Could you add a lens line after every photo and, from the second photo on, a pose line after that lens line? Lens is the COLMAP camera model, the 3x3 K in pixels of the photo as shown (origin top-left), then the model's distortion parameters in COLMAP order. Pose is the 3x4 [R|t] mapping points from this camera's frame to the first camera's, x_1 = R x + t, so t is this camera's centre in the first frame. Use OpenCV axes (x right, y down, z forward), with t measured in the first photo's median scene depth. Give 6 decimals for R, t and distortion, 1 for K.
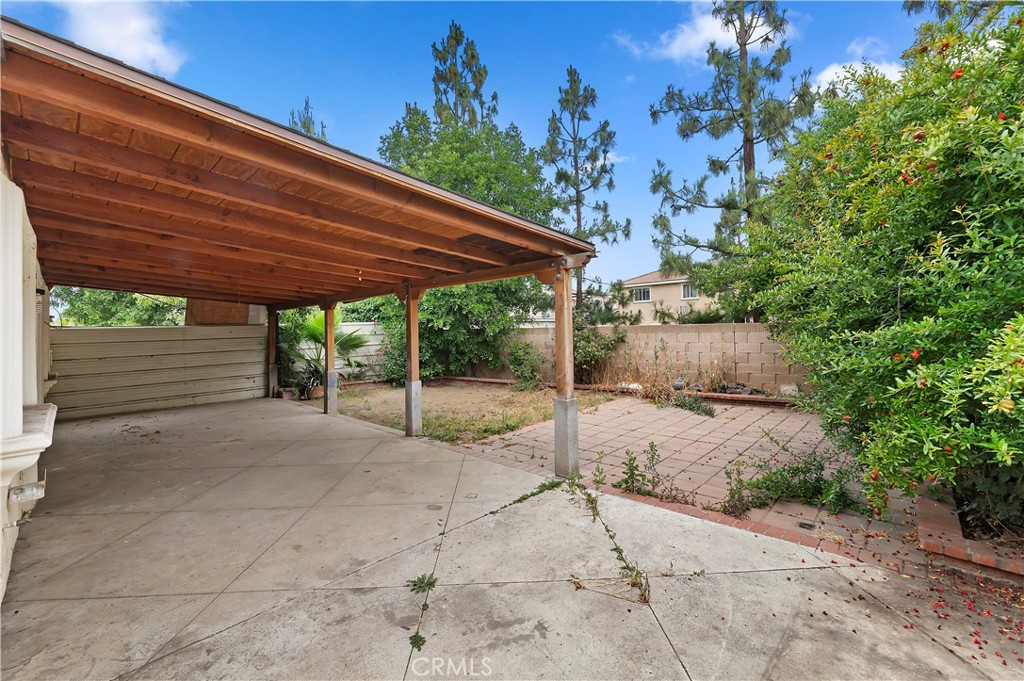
lens RADIAL K [[423.2, 0, 513.5], [0, 423.2, 323.3], [0, 0, 1]] dist [0.000519, -0.000125]
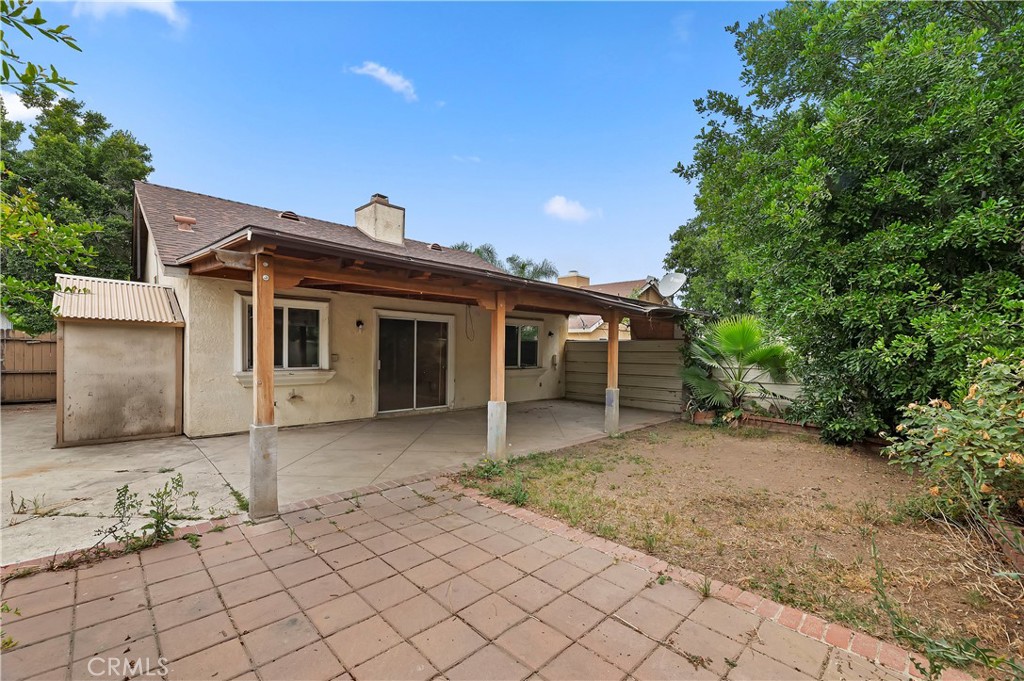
lens RADIAL K [[421.5, 0, 509.2], [0, 421.5, 346.3], [0, 0, 1]] dist [-0.000022, 0.000171]
pose [[-0.047707, 0.015708, -0.998738, 0.737187], [0.000924, 0.999877, 0.015681, 0.007364], [0.998861, -0.000174, -0.047715, 1.201775]]
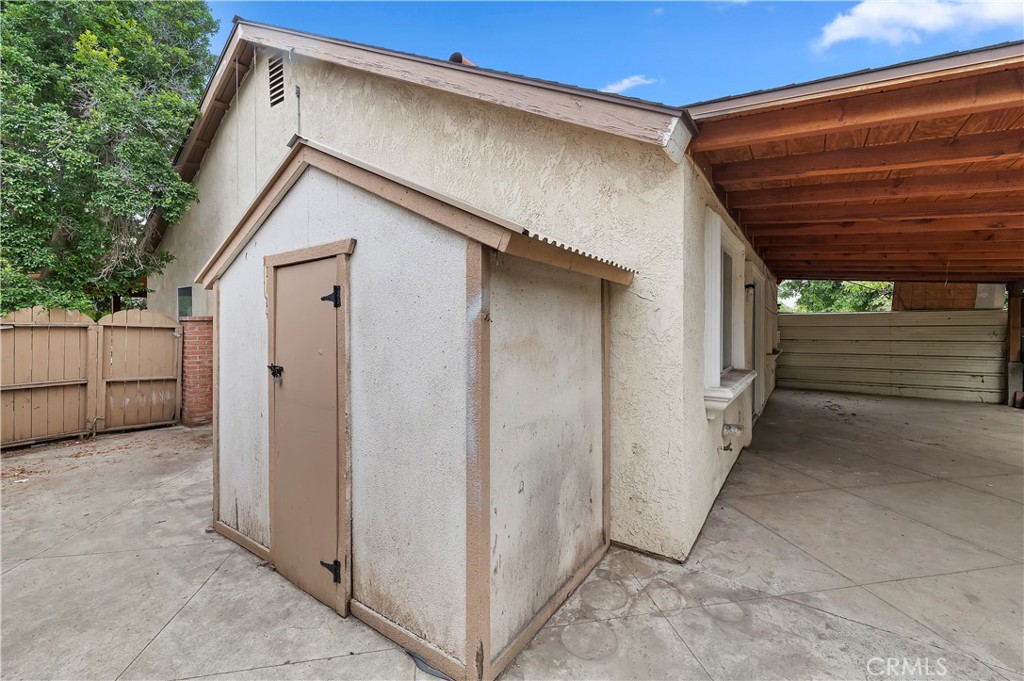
lens RADIAL K [[418.8, 0, 510.3], [0, 418.8, 328.9], [0, 0, 1]] dist [-0.000991, -0.000022]
pose [[0.140900, 0.033262, -0.989465, 0.056176], [0.012474, 0.999296, 0.035369, 0.002614], [0.989945, -0.017326, 0.140386, 0.038396]]
